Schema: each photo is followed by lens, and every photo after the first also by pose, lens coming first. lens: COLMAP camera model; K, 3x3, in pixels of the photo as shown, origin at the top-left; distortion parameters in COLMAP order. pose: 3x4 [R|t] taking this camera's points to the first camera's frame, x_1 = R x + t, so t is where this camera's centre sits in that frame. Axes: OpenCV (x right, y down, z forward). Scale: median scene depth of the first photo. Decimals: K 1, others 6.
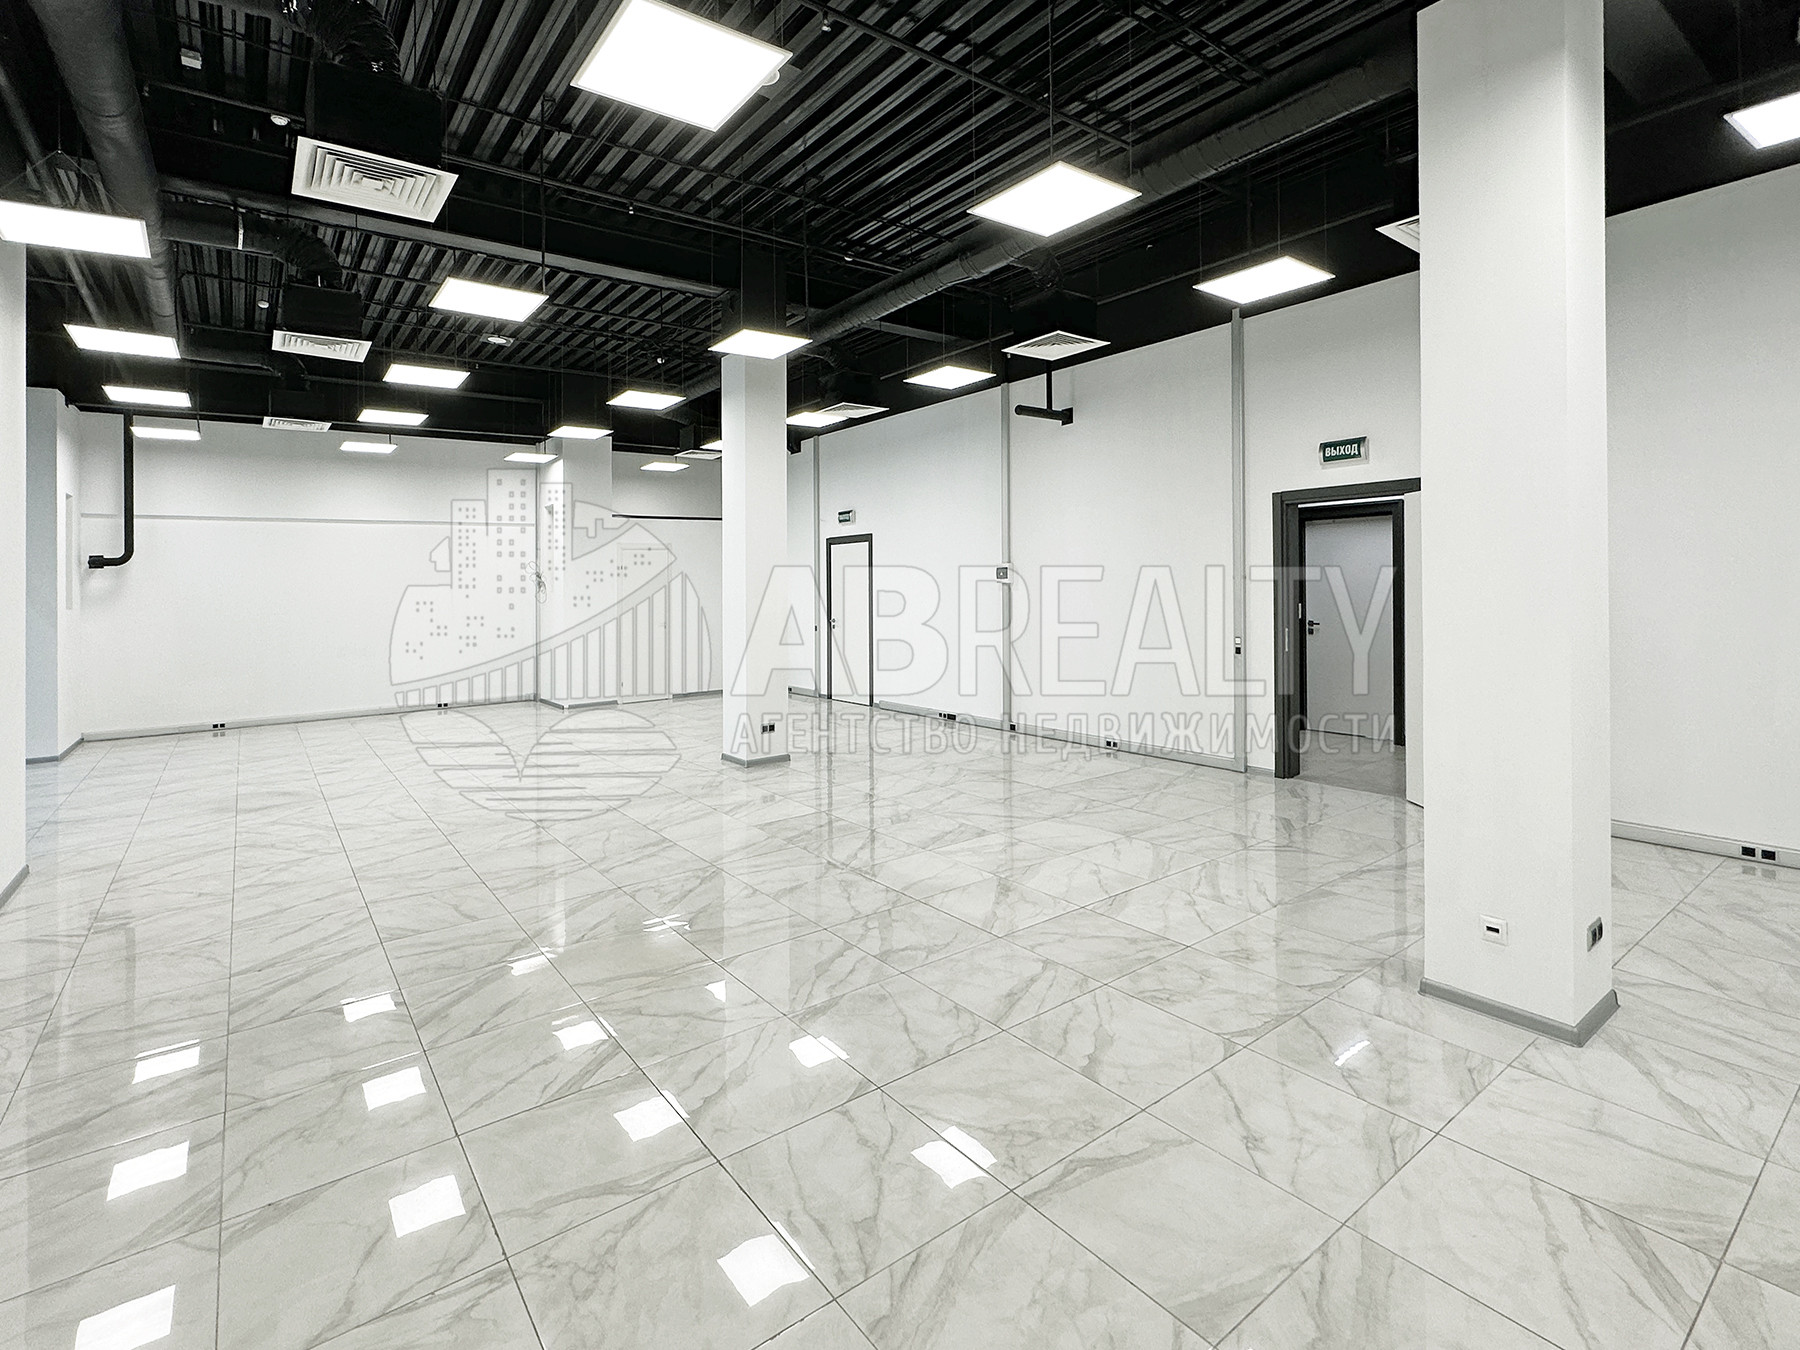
lens RADIAL K [[805.8, 0, 897.6], [0, 805.8, 606.8], [0, 0, 1]] dist [-0.001045, -0.000923]
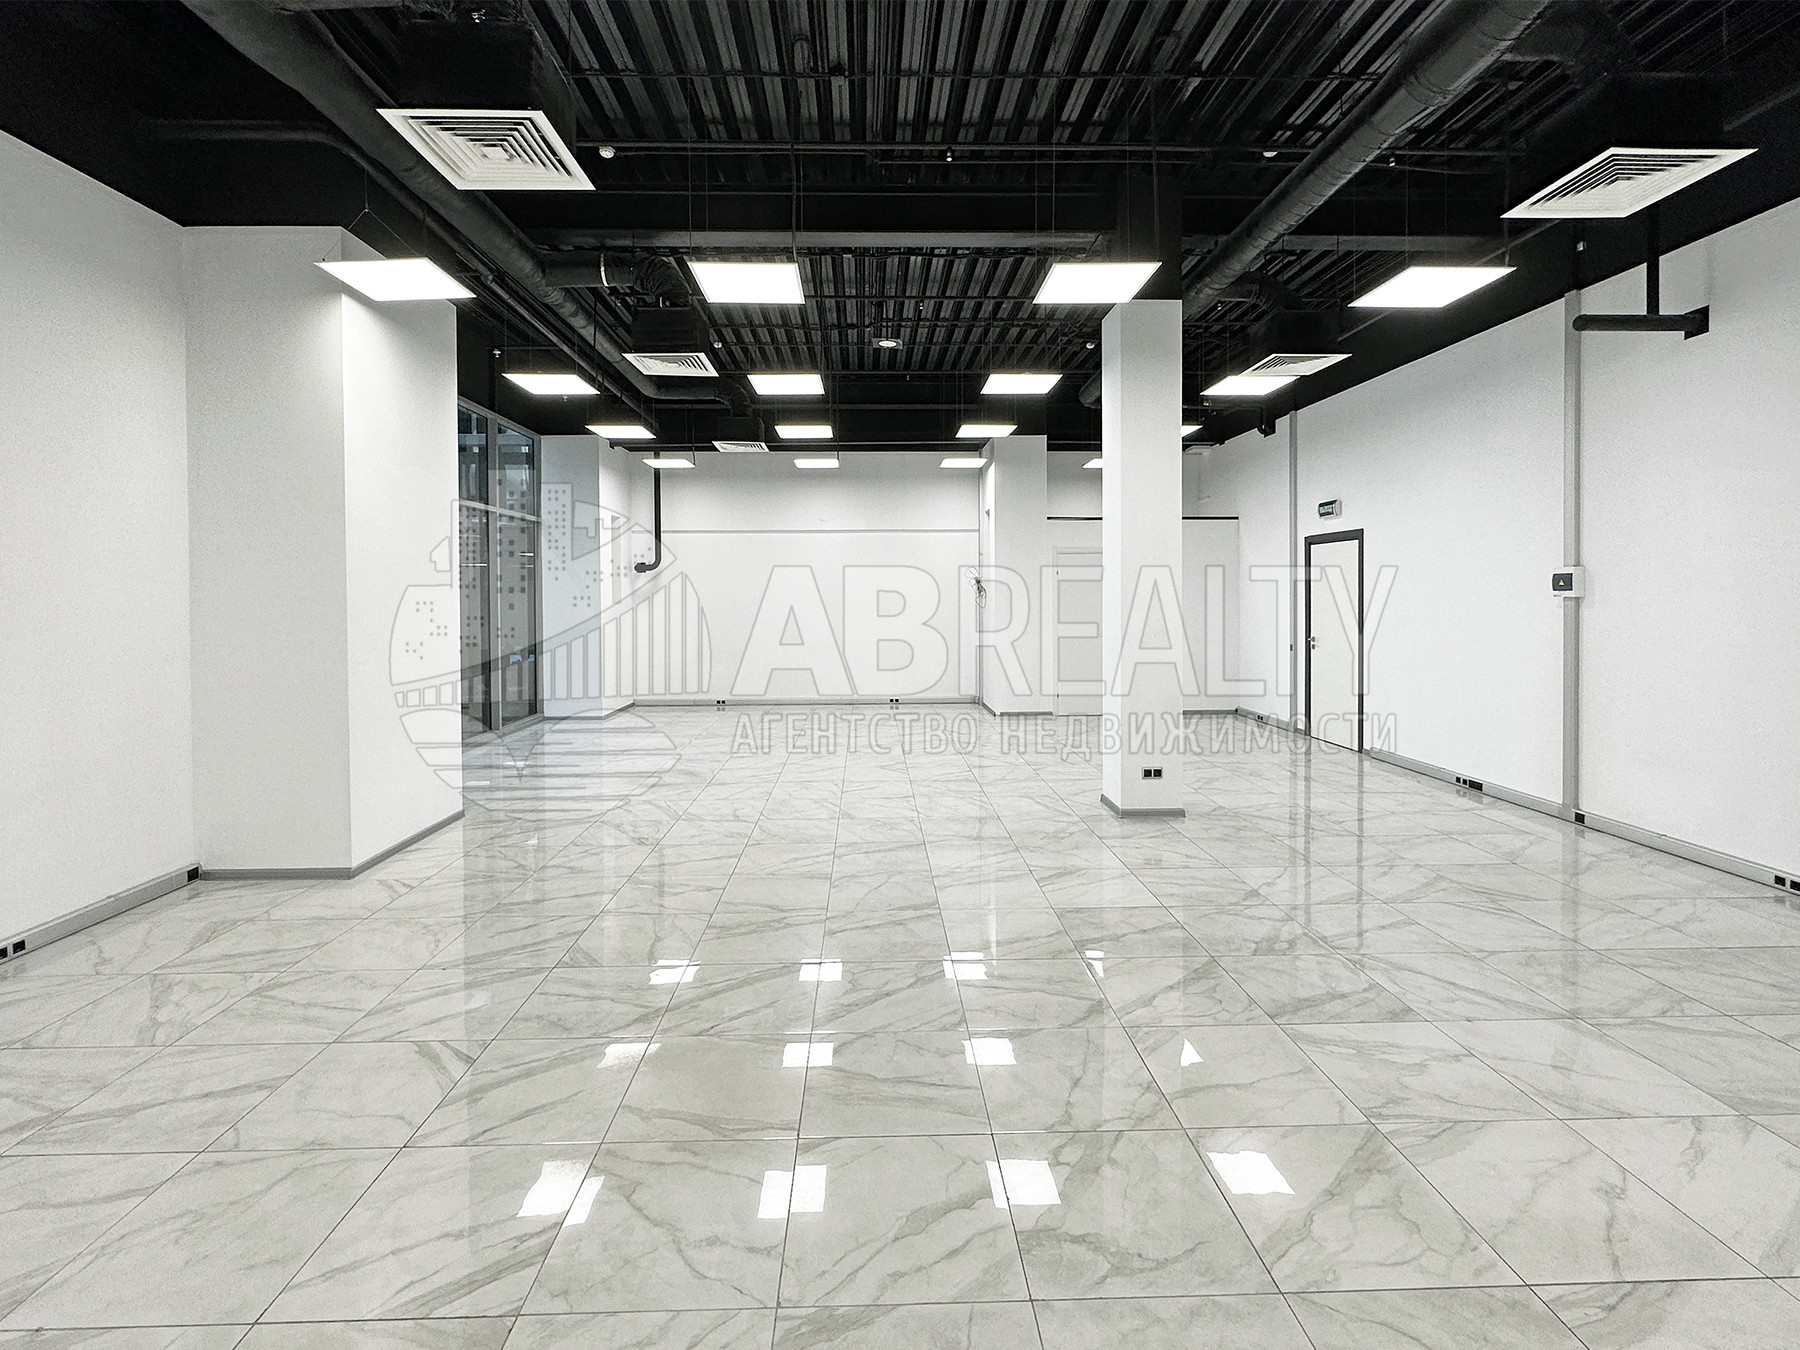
lens RADIAL K [[805.8, 0, 897.6], [0, 805.8, 606.8], [0, 0, 1]] dist [-0.001045, -0.000923]
pose [[0.810157, 0.026796, -0.585600, 0.092096], [-0.030565, 0.999527, 0.003451, -0.009267], [0.585415, 0.015104, 0.810593, 0.183576]]
